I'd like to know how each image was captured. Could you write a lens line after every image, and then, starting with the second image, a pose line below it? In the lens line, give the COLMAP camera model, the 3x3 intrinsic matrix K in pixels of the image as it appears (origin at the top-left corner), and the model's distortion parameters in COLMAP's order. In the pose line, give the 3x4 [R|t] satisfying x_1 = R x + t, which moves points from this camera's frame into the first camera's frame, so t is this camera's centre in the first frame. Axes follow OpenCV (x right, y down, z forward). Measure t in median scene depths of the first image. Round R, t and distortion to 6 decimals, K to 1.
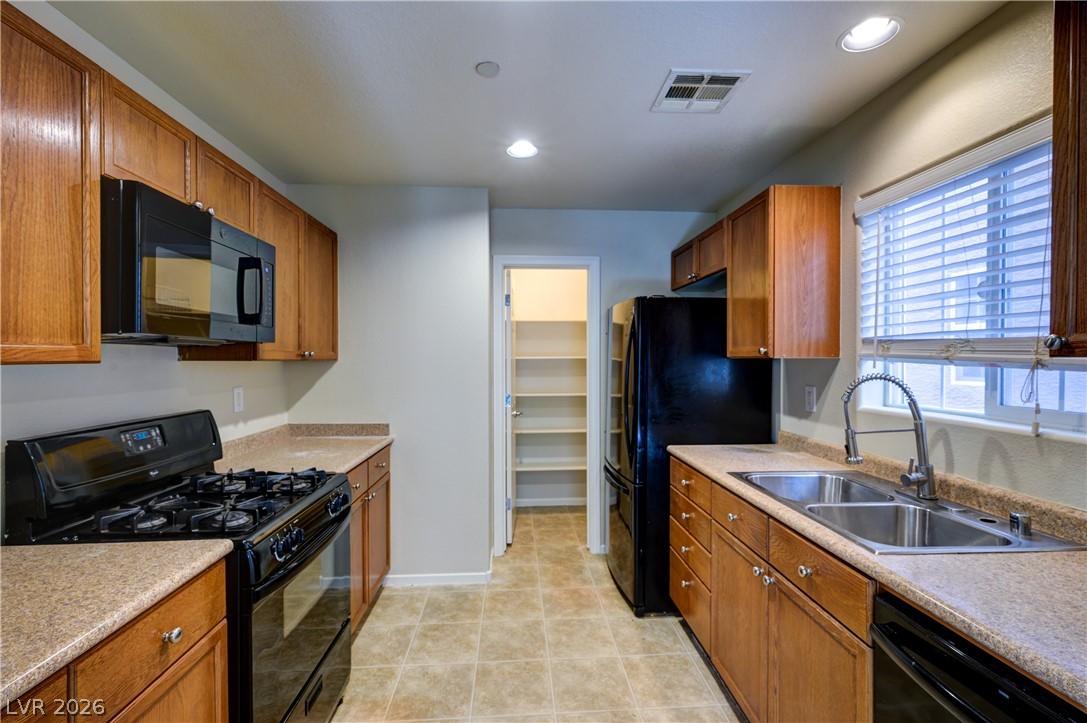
lens RADIAL K [[491.2, 0, 546.0], [0, 491.2, 362.6], [0, 0, 1]] dist [0.001394, -0.000158]
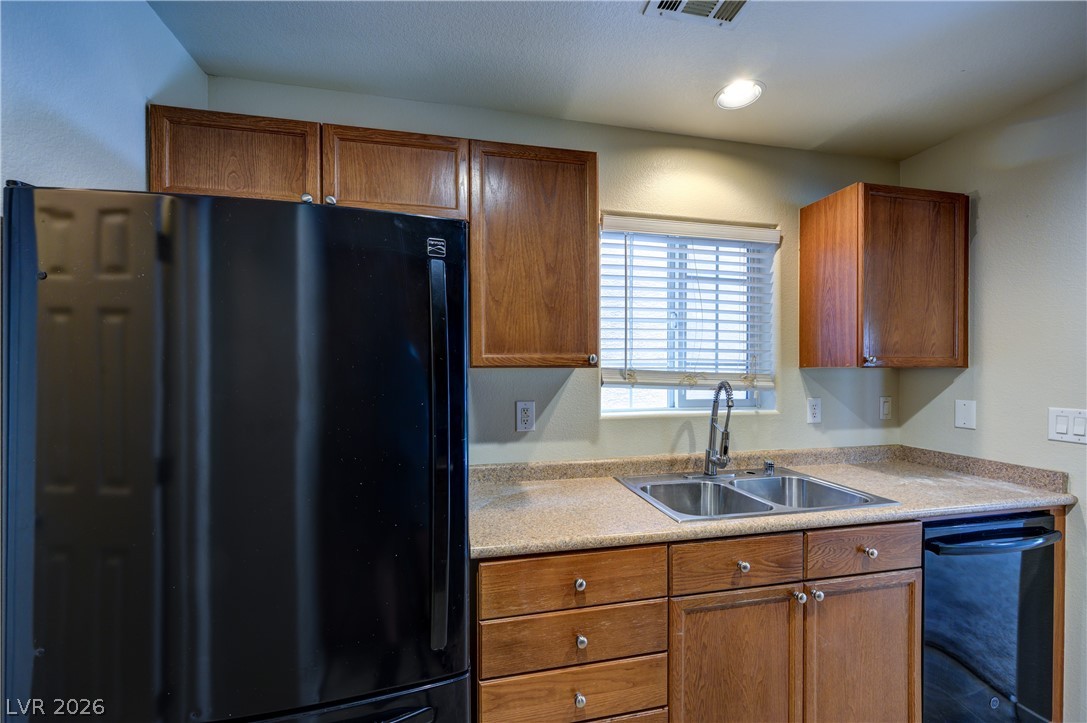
lens RADIAL K [[425.2, 0, 544.8], [0, 425.2, 372.1], [0, 0, 1]] dist [0.002525, -0.000211]
pose [[-0.164989, -0.005894, 0.986278, -0.194085], [0.009337, 0.999928, 0.007537, -0.008059], [-0.986251, 0.010453, -0.164922, 1.115582]]
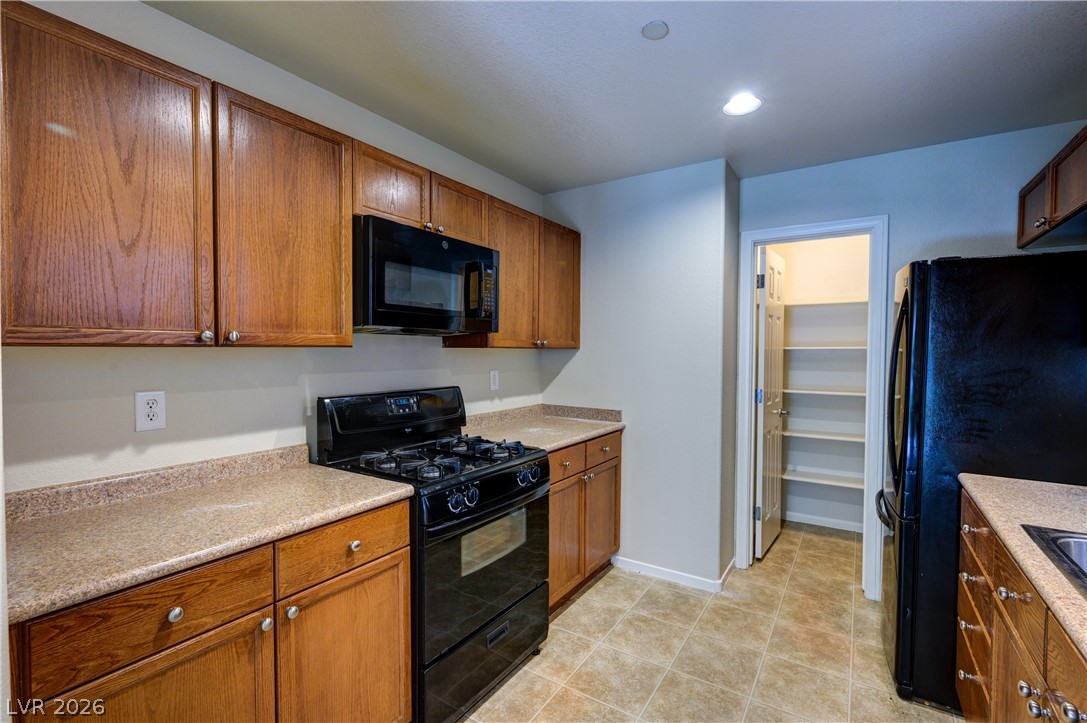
lens RADIAL K [[491.2, 0, 543.2], [0, 491.2, 363.8], [0, 0, 1]] dist [0.001394, -0.000158]
pose [[0.800374, 0.022525, -0.599078, 0.212642], [-0.011169, 0.999681, 0.022665, 0.005804], [0.599397, -0.011449, 0.800370, 0.102024]]
